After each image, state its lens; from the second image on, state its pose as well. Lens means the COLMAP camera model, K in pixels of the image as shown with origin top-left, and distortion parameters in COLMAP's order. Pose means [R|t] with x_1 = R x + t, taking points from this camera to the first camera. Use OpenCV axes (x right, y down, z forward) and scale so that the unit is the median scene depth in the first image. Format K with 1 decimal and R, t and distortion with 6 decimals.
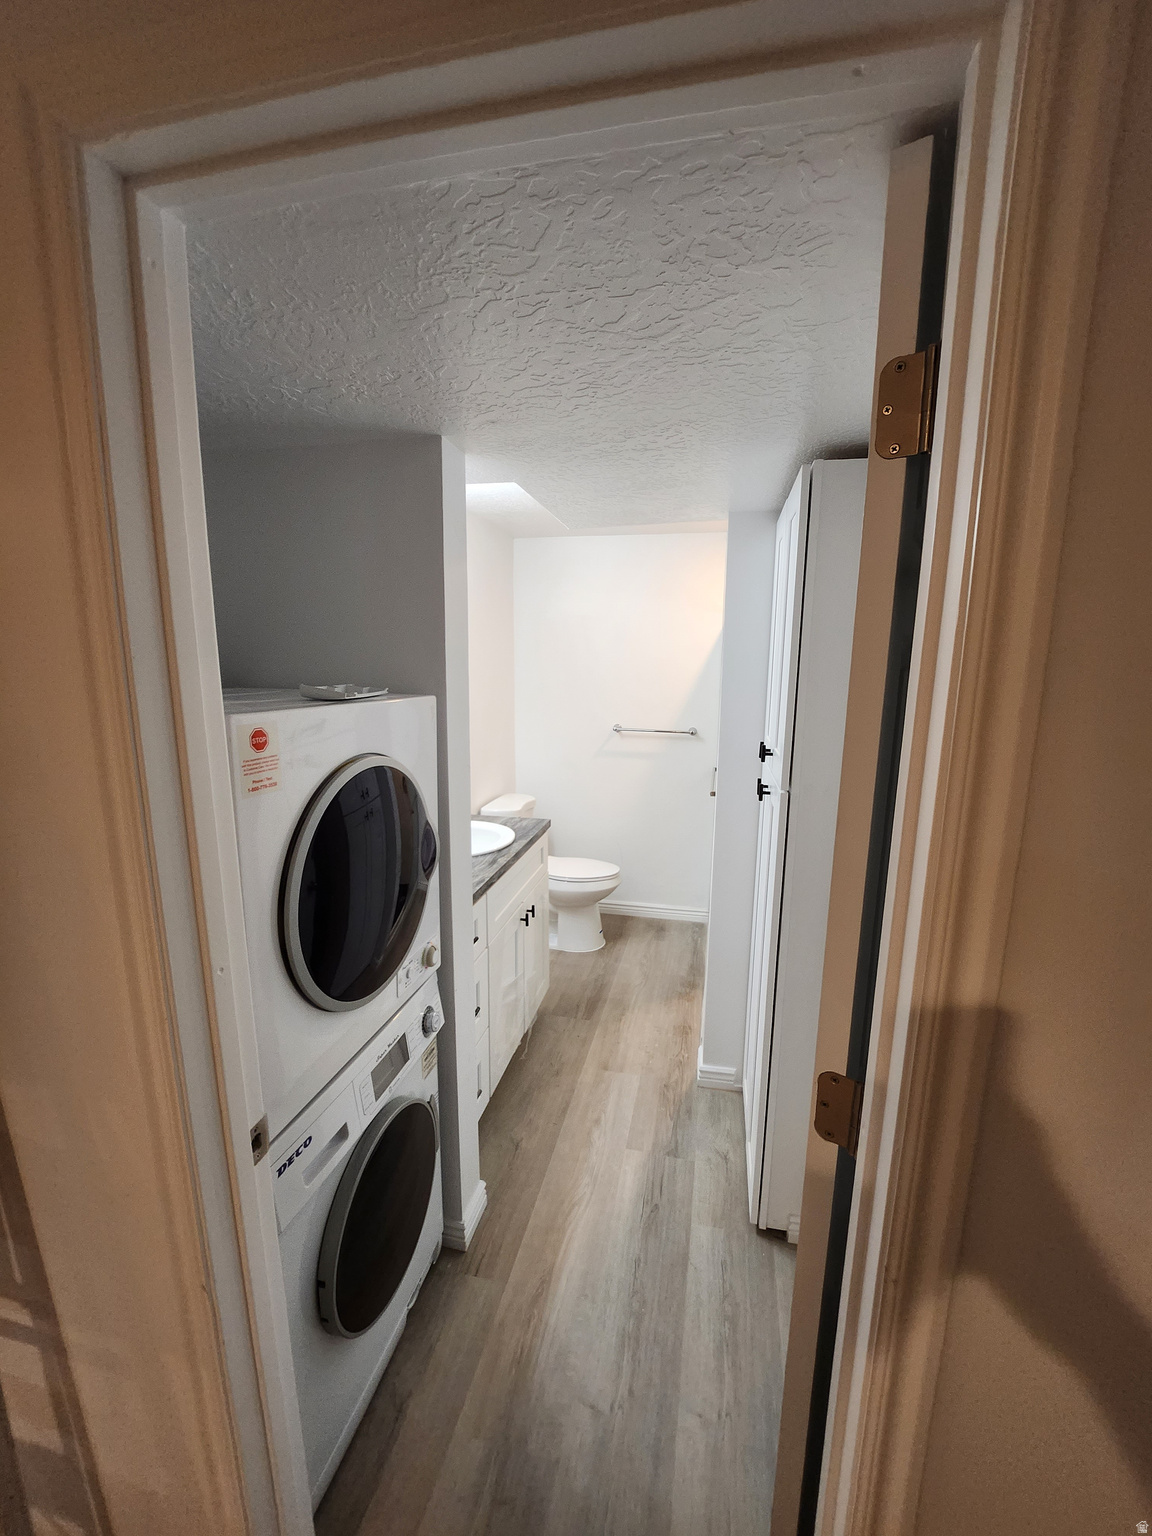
lens RADIAL K [[615.4, 0, 584.3], [0, 615.4, 776.2], [0, 0, 1]] dist [-0.020630, 0.000149]
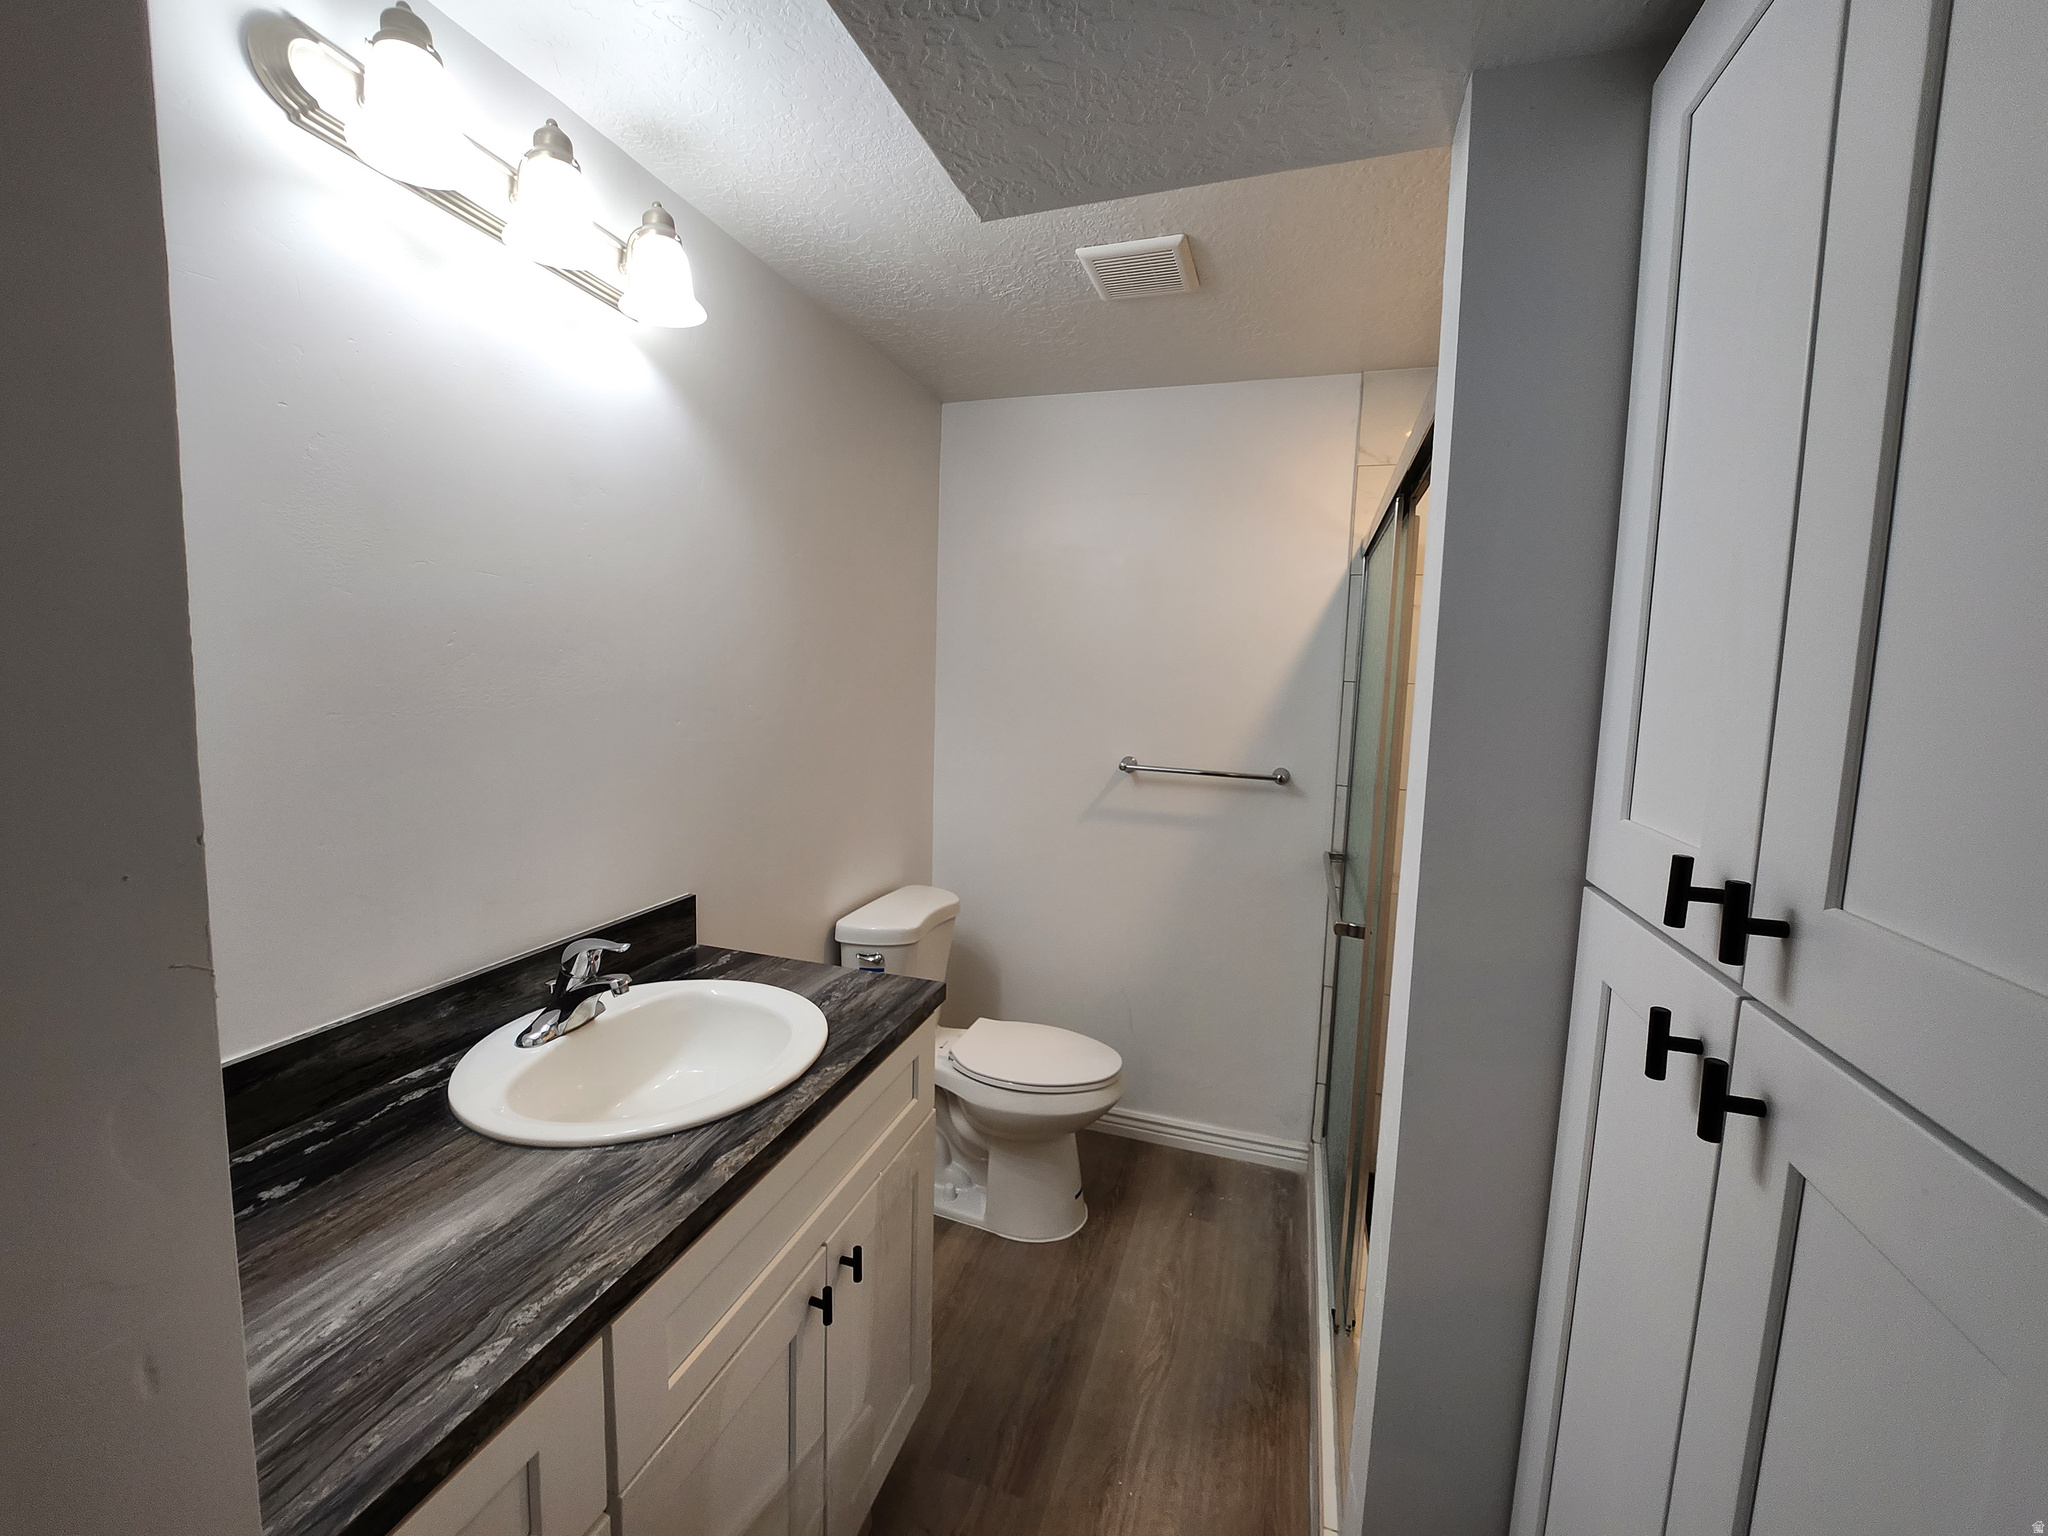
lens RADIAL K [[820.5, 0, 1024.0], [0, 820.5, 743.5], [0, 0, 1]] dist [-0.020630, 0.000149]
pose [[0.994800, 0.031883, -0.096726, 0.040153], [-0.040875, 0.994878, -0.092450, -0.036096], [0.093283, 0.095923, 0.991008, 0.393153]]
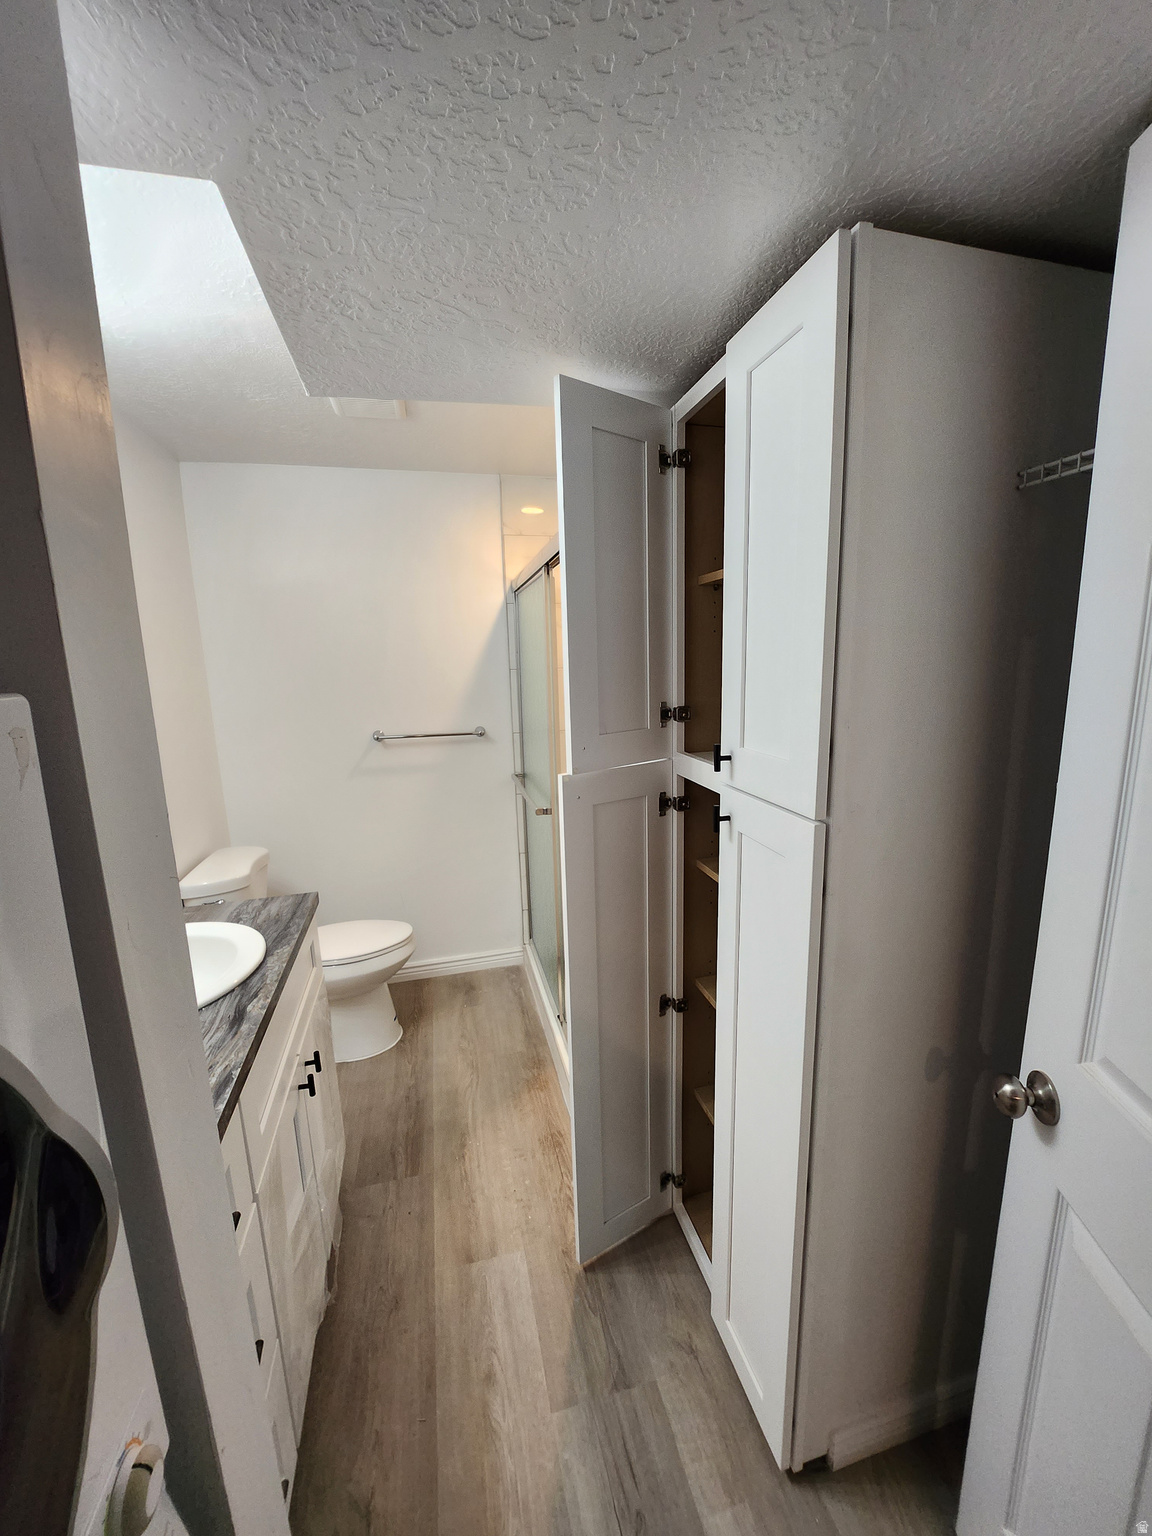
lens RADIAL K [[615.4, 0, 595.7], [0, 615.4, 771.9], [0, 0, 1]] dist [-0.020630, 0.000149]
pose [[0.887427, -0.114735, 0.446441, -0.059520], [0.114979, 0.993010, 0.026649, -0.030808], [-0.446378, 0.027682, 0.894416, 0.277043]]
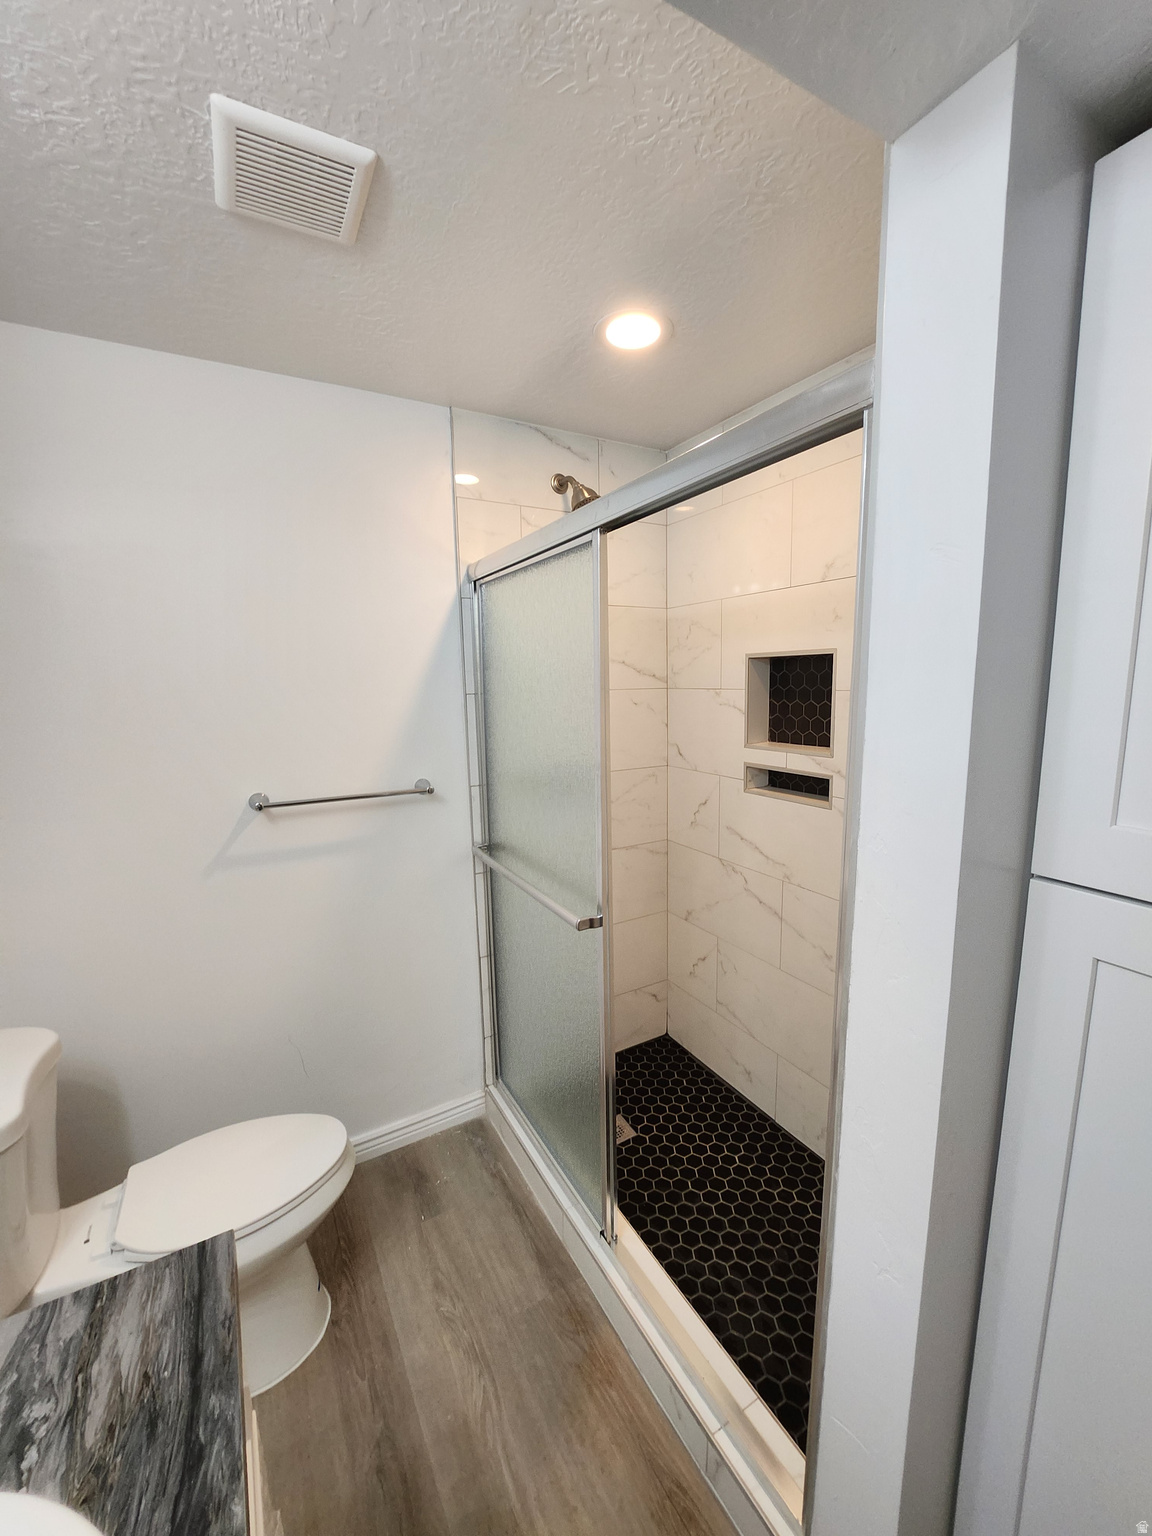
lens RADIAL K [[615.4, 0, 601.2], [0, 615.4, 771.3], [0, 0, 1]] dist [-0.020630, 0.000149]
pose [[0.726654, -0.124967, 0.675542, -0.079063], [0.143076, 0.989284, 0.029105, -0.095504], [-0.671940, 0.075505, 0.736747, 0.608877]]
